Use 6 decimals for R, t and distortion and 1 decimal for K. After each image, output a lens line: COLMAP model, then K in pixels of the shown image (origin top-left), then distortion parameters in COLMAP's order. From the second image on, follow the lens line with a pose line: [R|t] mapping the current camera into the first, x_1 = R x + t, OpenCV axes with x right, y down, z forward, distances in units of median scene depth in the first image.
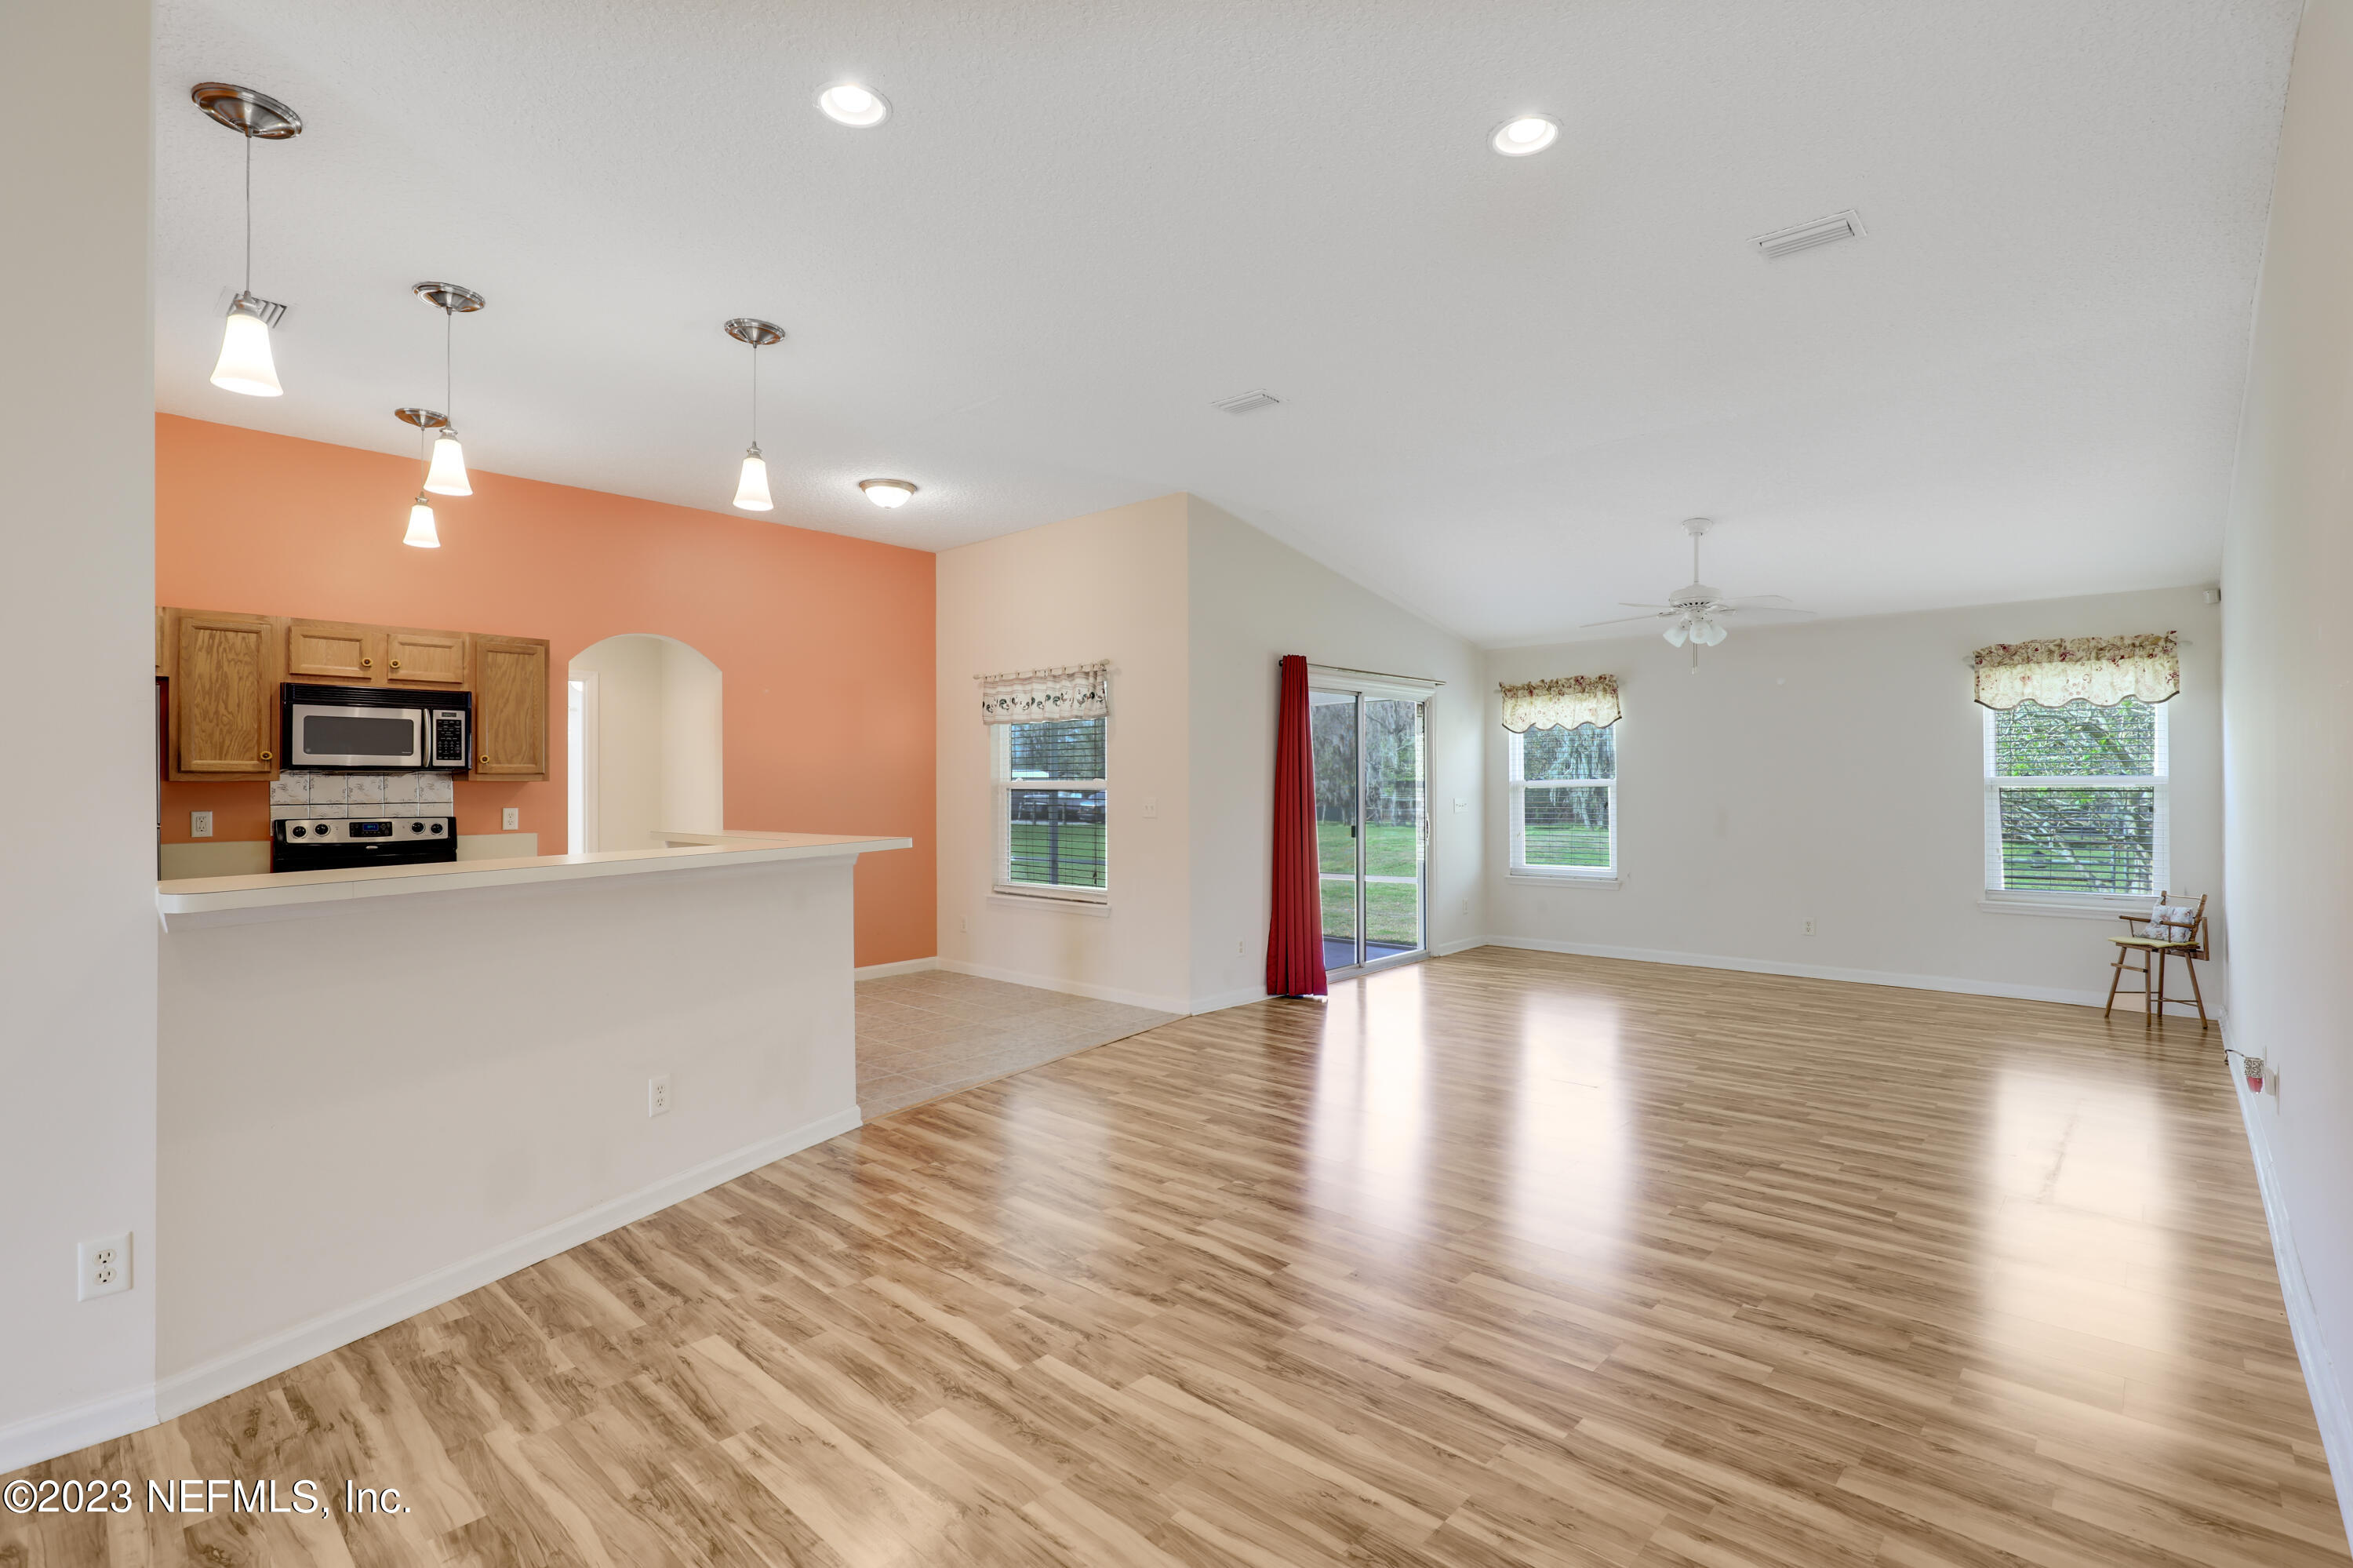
lens RADIAL K [[1083.7, 0, 1193.1], [0, 1083.7, 780.3], [0, 0, 1]] dist [-0.027679, 0.008544]
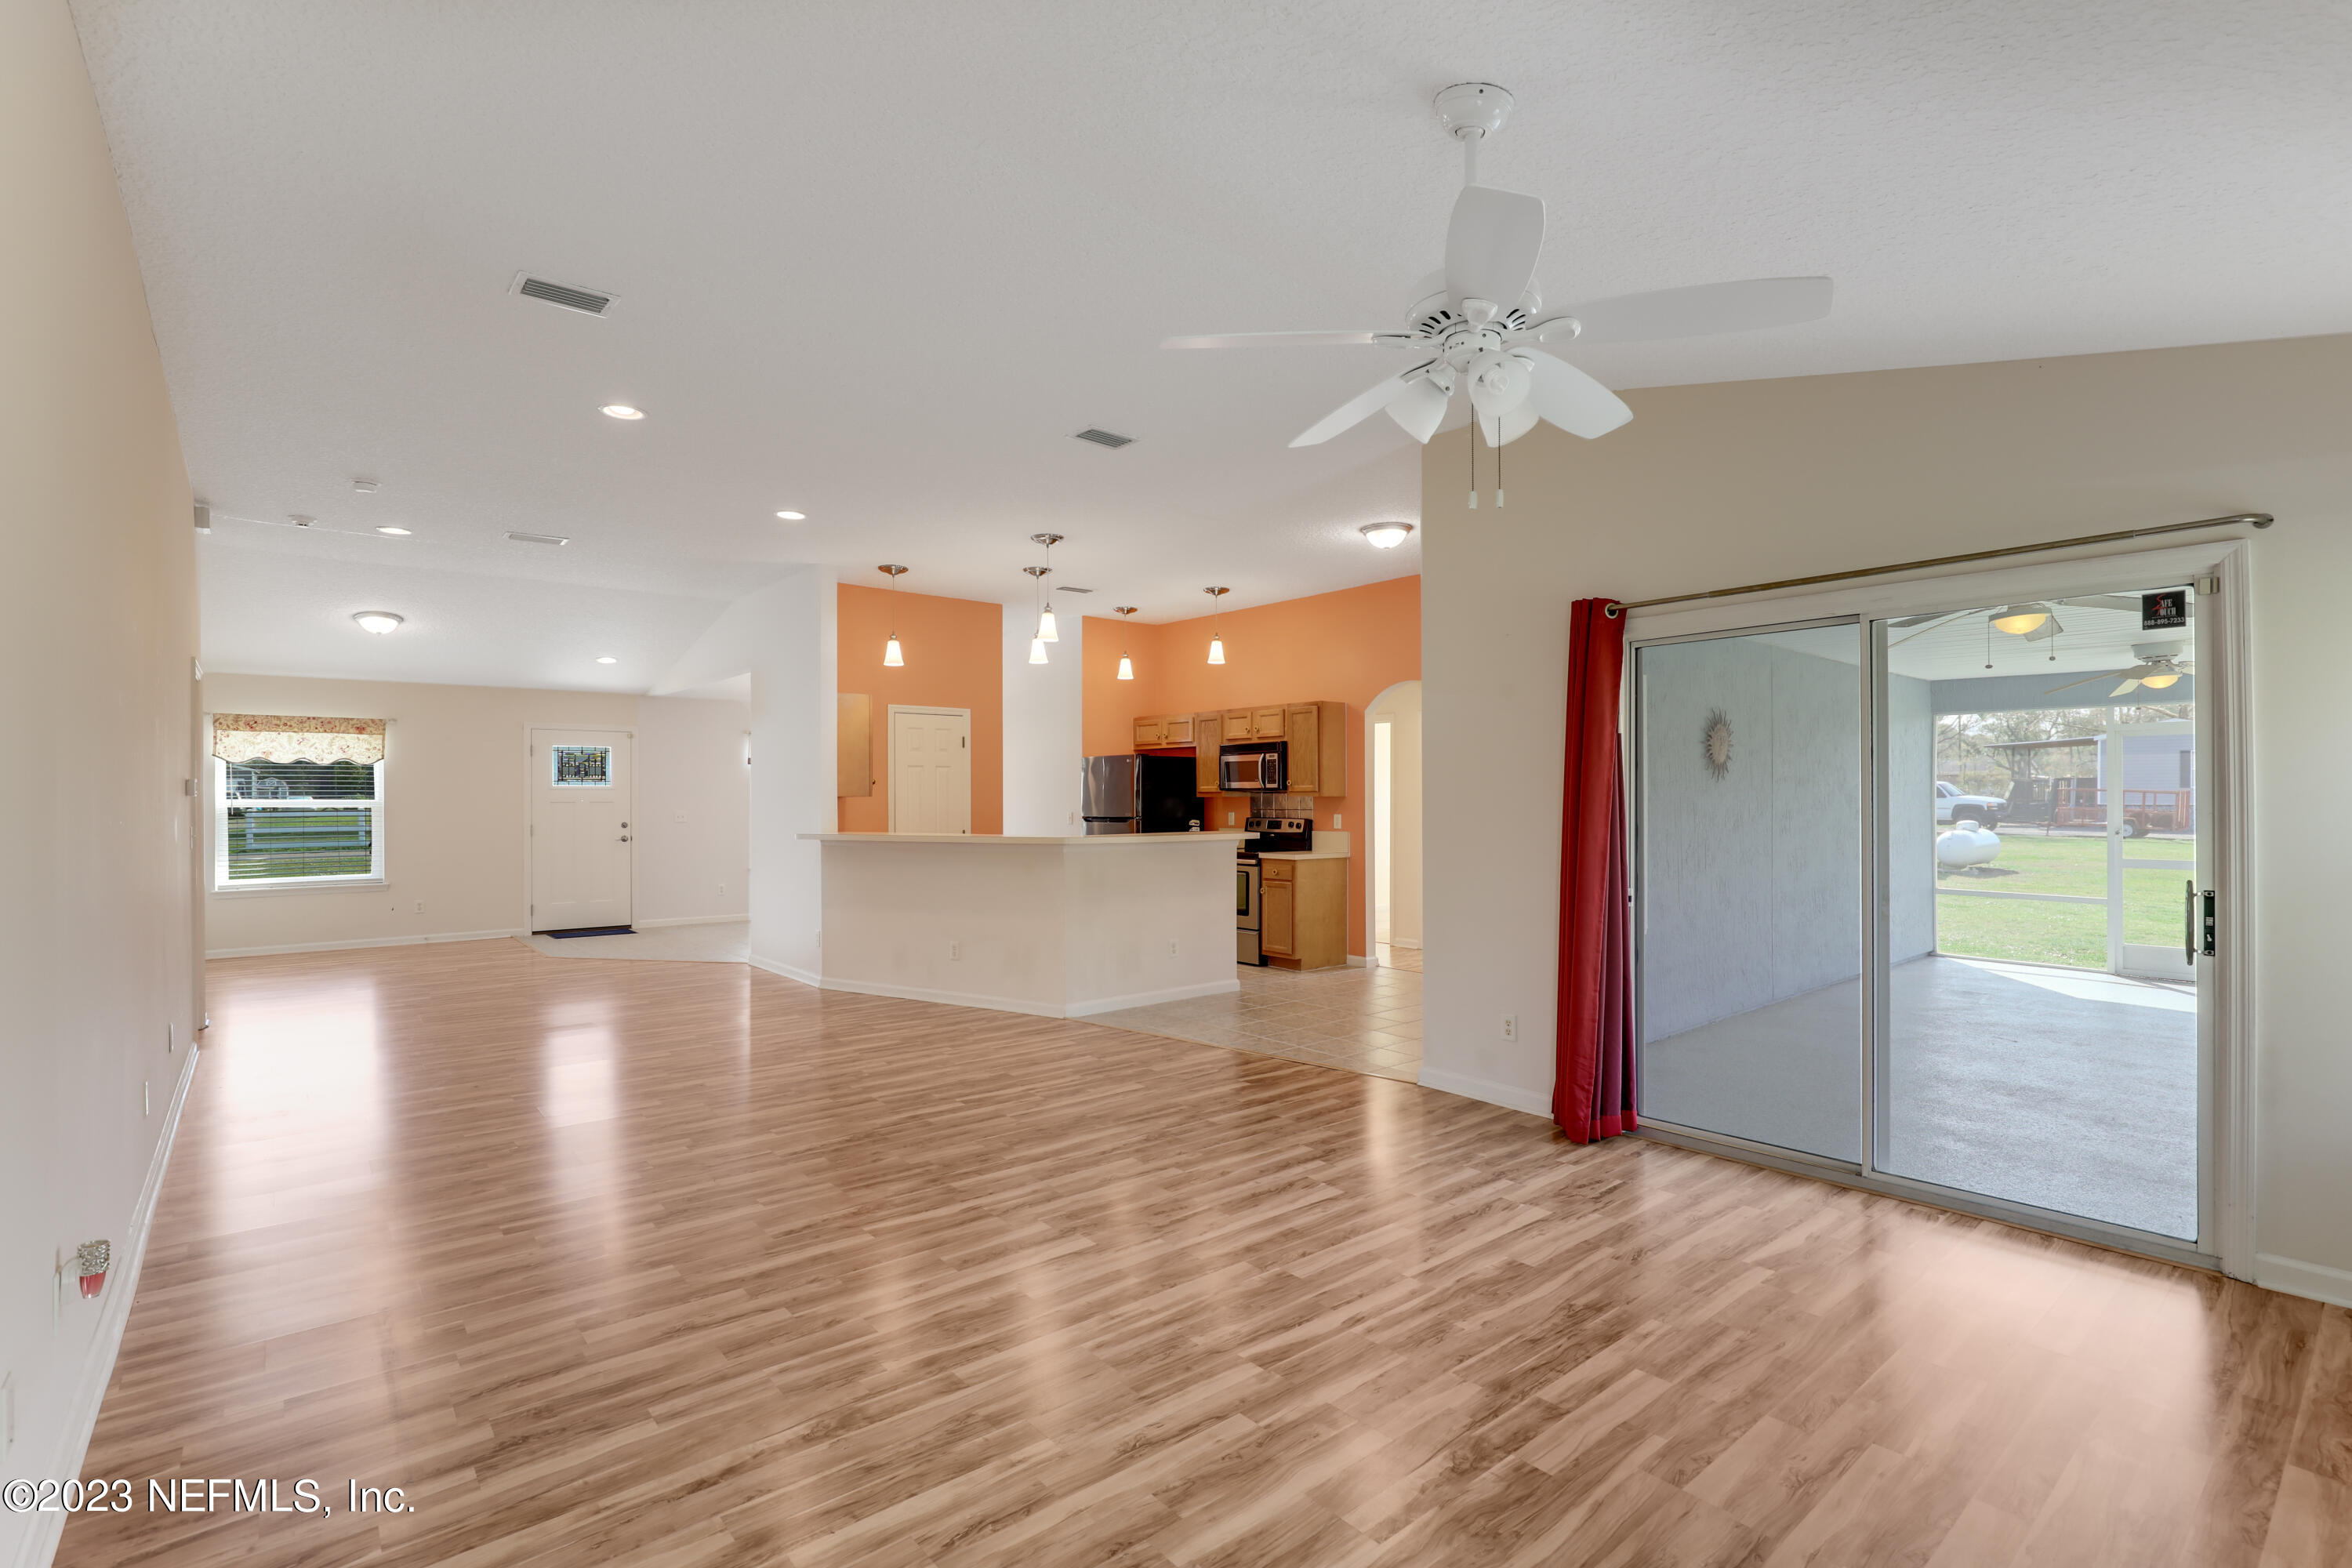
lens RADIAL K [[1087.9, 0, 1190.3], [0, 1087.9, 789.6], [0, 0, 1]] dist [-0.021299, 0.007217]
pose [[-0.127068, -0.002417, -0.991891, 0.973008], [0.010519, 0.999938, -0.003784, -0.005221], [0.991838, -0.010914, -0.127035, 1.088489]]
